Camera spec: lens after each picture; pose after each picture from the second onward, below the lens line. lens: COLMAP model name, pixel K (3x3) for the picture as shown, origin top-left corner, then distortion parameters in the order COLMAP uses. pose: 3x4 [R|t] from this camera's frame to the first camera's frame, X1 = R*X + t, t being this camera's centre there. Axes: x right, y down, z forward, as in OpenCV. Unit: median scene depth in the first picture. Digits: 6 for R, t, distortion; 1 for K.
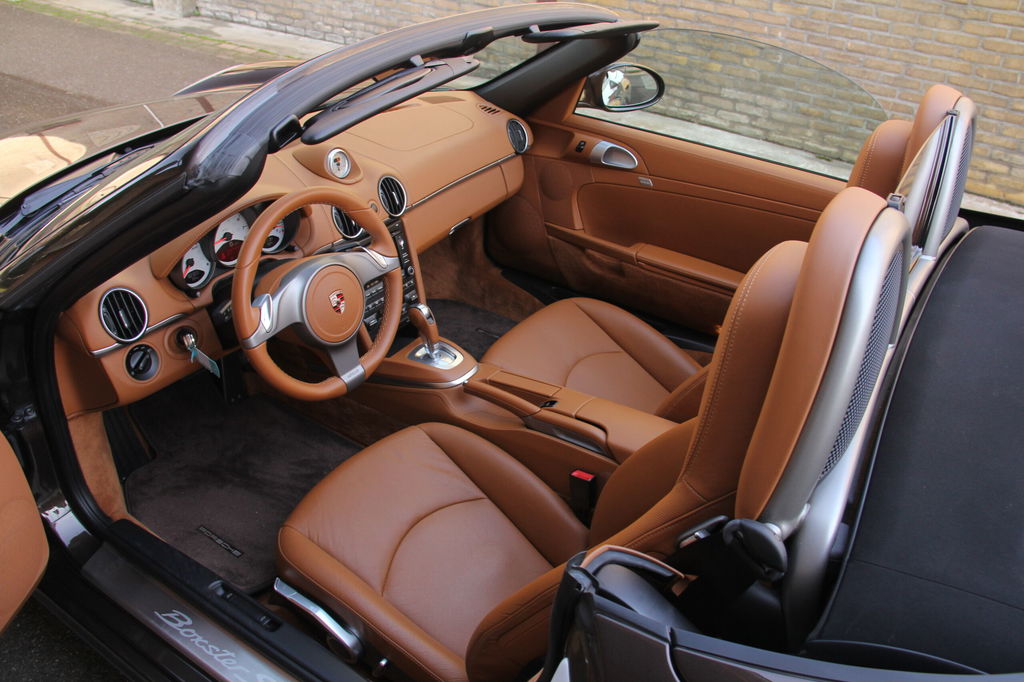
lens RADIAL K [[869.0, 0, 517.8], [0, 869.0, 339.6], [0, 0, 1]] dist [-0.139947, 0.099668]
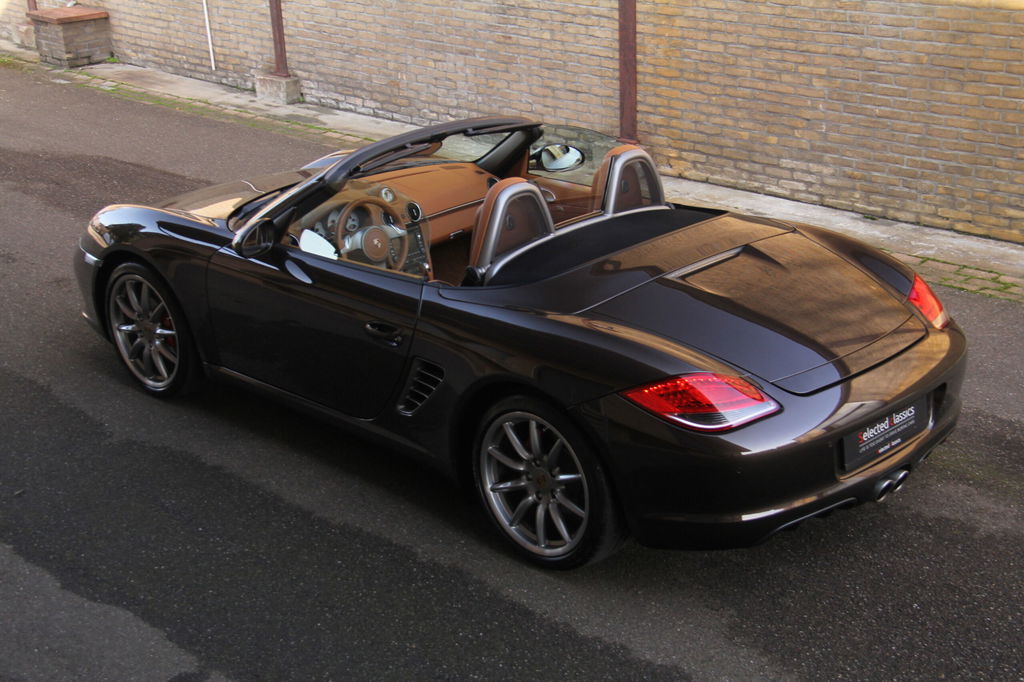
lens RADIAL K [[1673.2, 0, 517.4], [0, 1673.2, 334.4], [0, 0, 1]] dist [0.334735, 0.000000]
pose [[0.978672, -0.011852, -0.205089, 0.362074], [-0.029893, 0.979493, -0.199250, 0.360295], [0.203244, 0.201131, 0.958247, -1.075375]]
